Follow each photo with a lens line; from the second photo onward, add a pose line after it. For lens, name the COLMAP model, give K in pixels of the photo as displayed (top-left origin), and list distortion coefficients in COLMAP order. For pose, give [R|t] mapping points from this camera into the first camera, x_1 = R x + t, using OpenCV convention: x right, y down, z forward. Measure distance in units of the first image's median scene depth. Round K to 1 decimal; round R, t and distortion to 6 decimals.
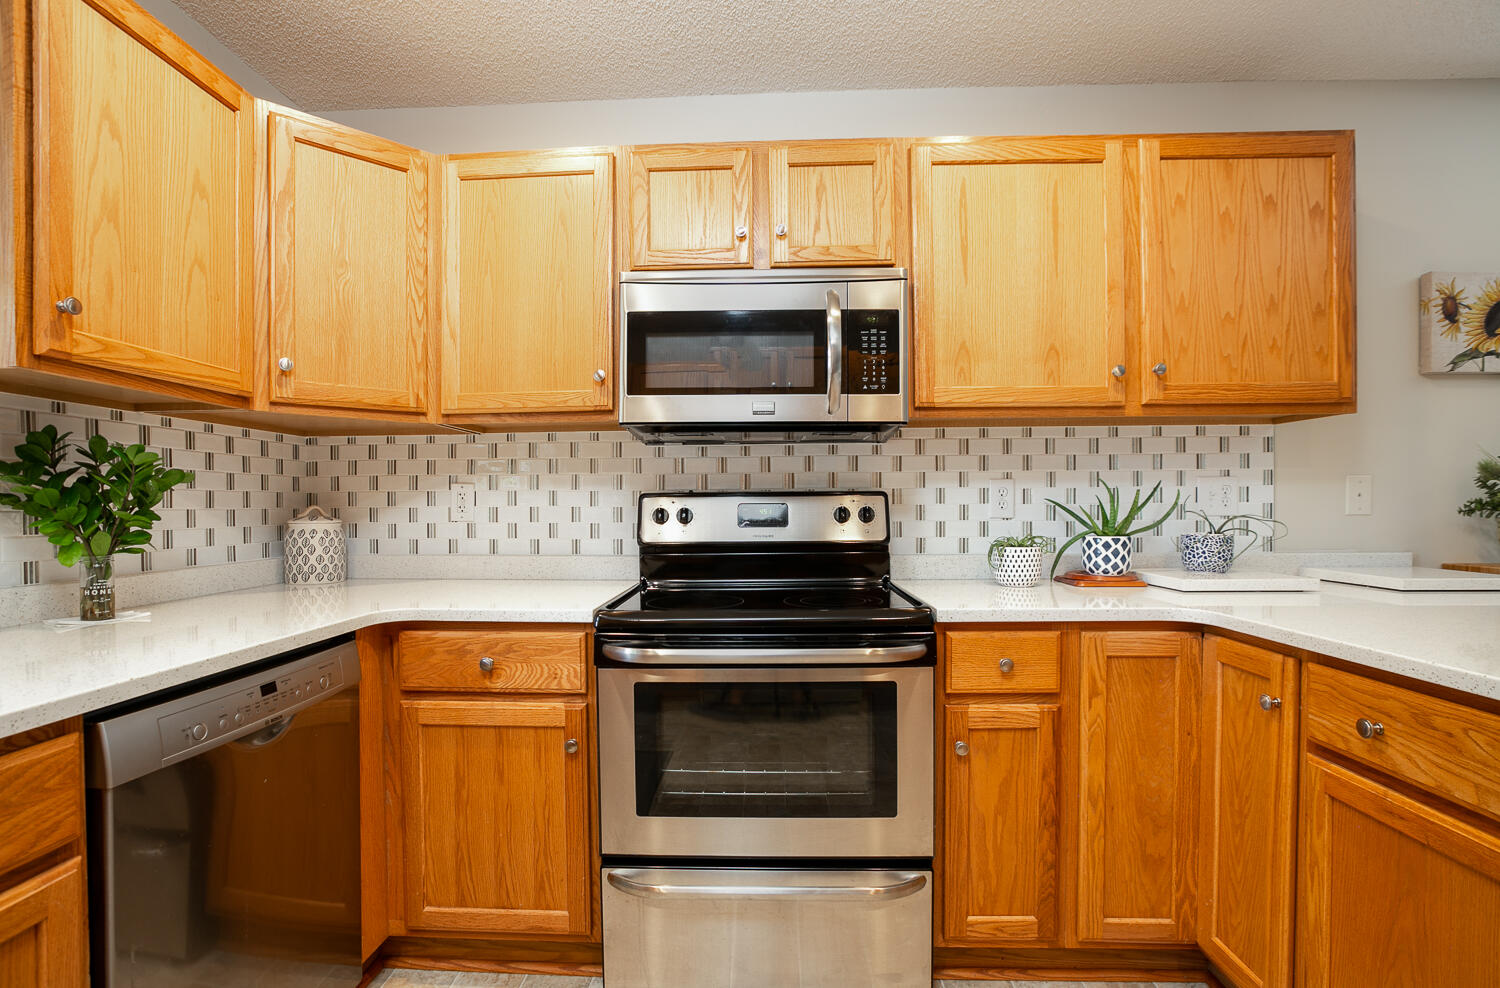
lens RADIAL K [[679.1, 0, 747.2], [0, 679.1, 527.2], [0, 0, 1]] dist [-0.023379, 0.000532]
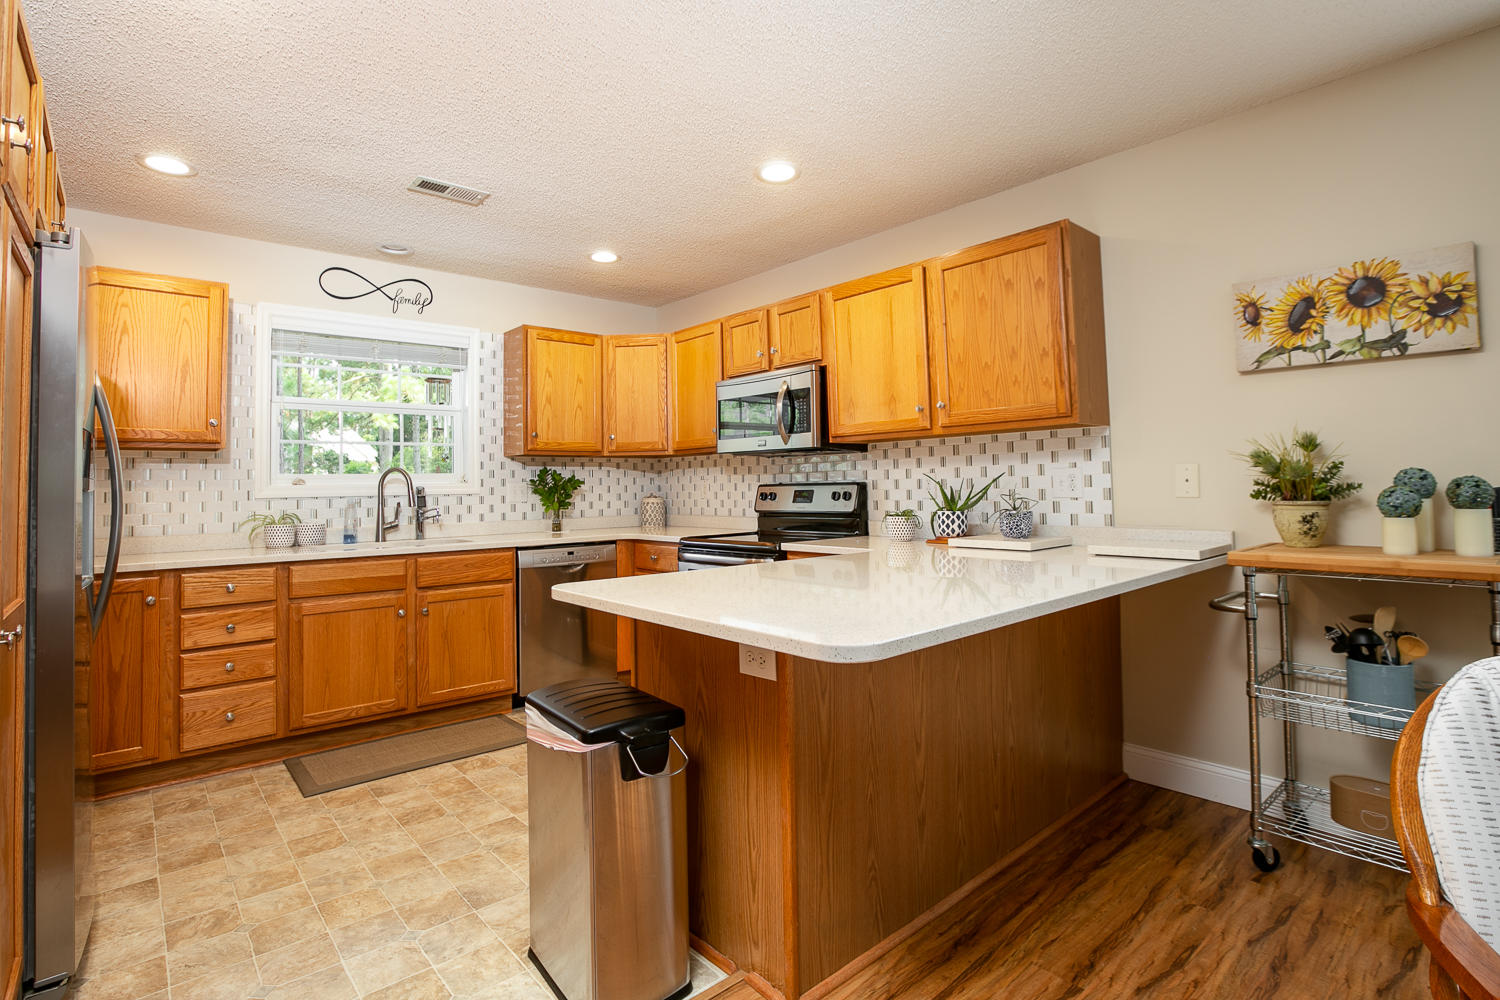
lens RADIAL K [[709.1, 0, 750.0], [0, 709.1, 500.0], [0, 0, 1]] dist [-0.050293, -0.000057]
pose [[0.706111, 0.006314, -0.708073, 1.426552], [-0.009392, 0.999956, -0.000449, -0.006447], [0.708039, 0.006967, 0.706139, -0.471432]]
